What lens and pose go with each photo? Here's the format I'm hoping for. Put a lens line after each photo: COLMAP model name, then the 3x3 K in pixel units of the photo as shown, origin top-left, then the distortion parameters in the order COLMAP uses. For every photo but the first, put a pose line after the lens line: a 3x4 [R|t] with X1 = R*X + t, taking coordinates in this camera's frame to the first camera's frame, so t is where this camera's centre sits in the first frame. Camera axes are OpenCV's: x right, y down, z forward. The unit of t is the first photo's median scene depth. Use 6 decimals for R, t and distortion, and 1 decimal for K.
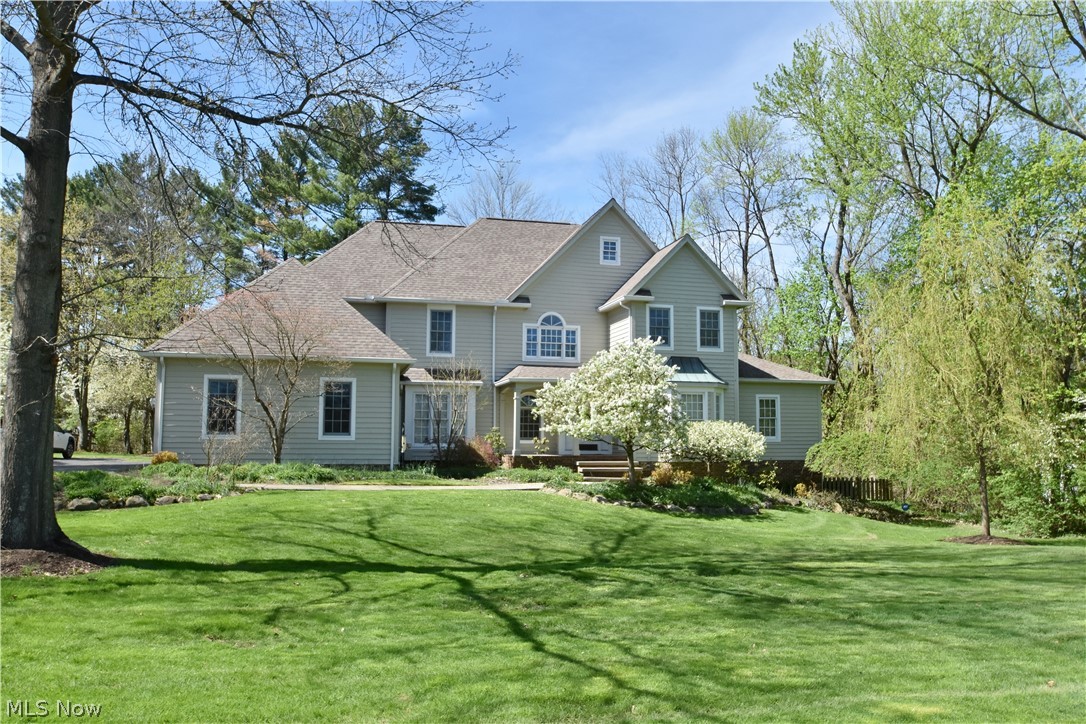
lens RADIAL K [[850.3, 0, 543.0], [0, 850.3, 362.0], [0, 0, 1]] dist [-0.014226, -0.002468]
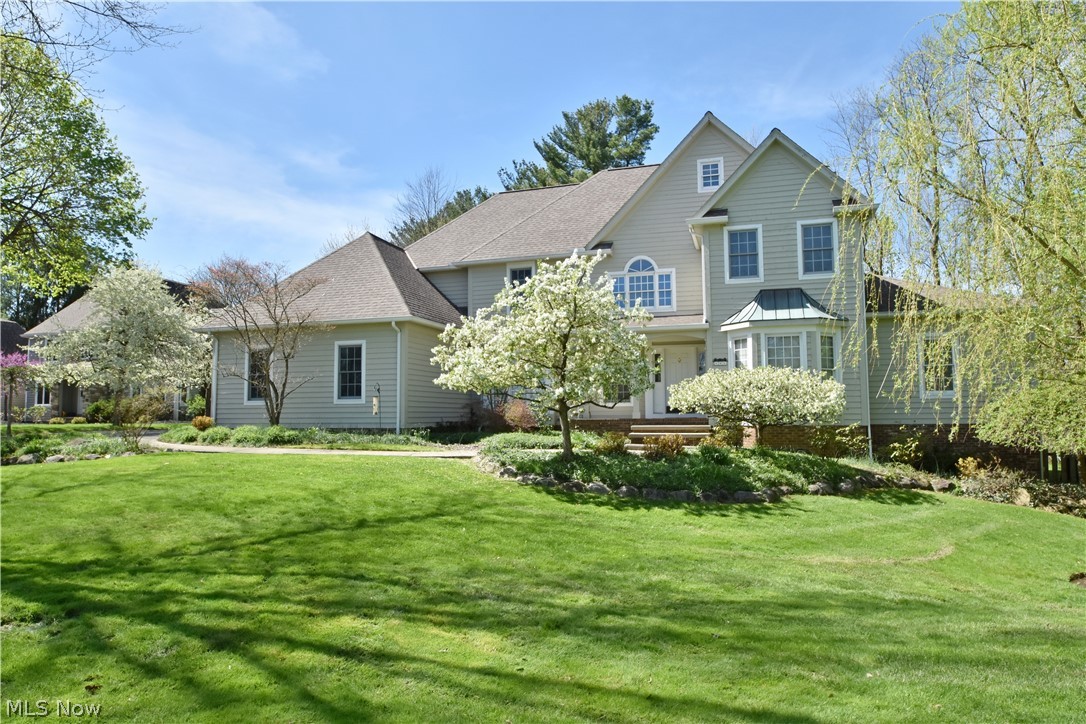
lens RADIAL K [[686.3, 0, 543.0], [0, 686.3, 362.0], [0, 0, 1]] dist [-0.008326, -0.000615]
pose [[0.850329, -0.052614, -0.523614, 0.301099], [0.058838, 0.998256, -0.004756, 0.049480], [0.522952, -0.026765, 0.851942, 0.358018]]
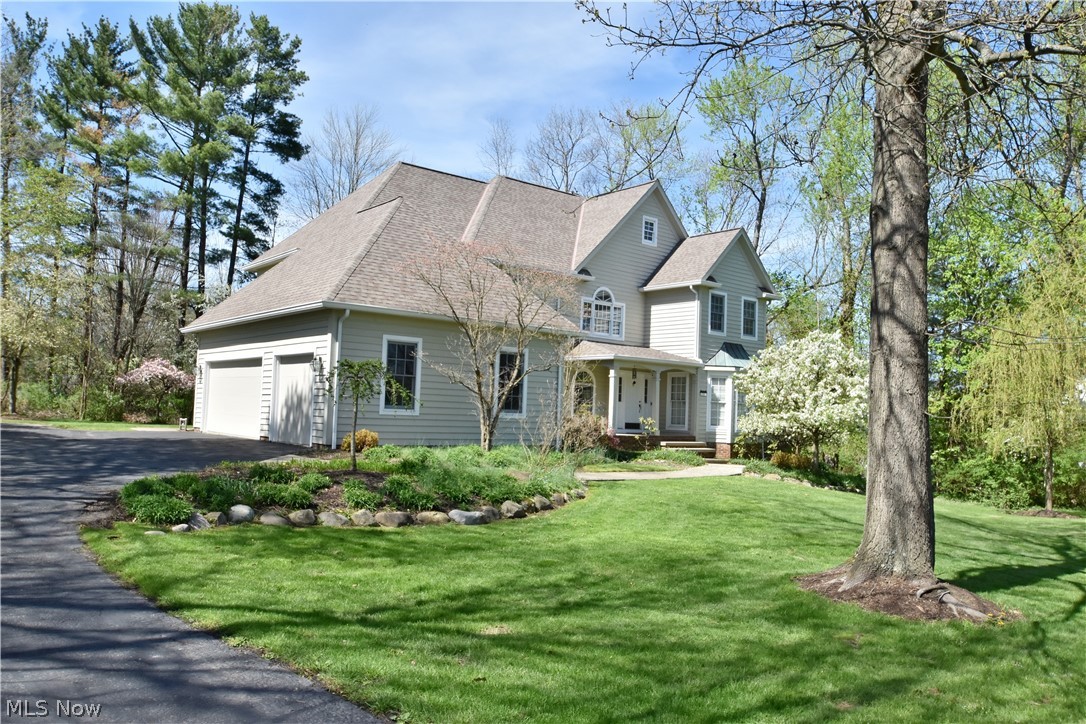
lens RADIAL K [[850.3, 0, 543.0], [0, 850.3, 362.0], [0, 0, 1]] dist [-0.014226, -0.002468]
pose [[0.901288, 0.053301, 0.429929, -0.486681], [-0.070199, 0.997256, 0.023525, 0.008648], [-0.427495, -0.051384, 0.902556, 0.153572]]
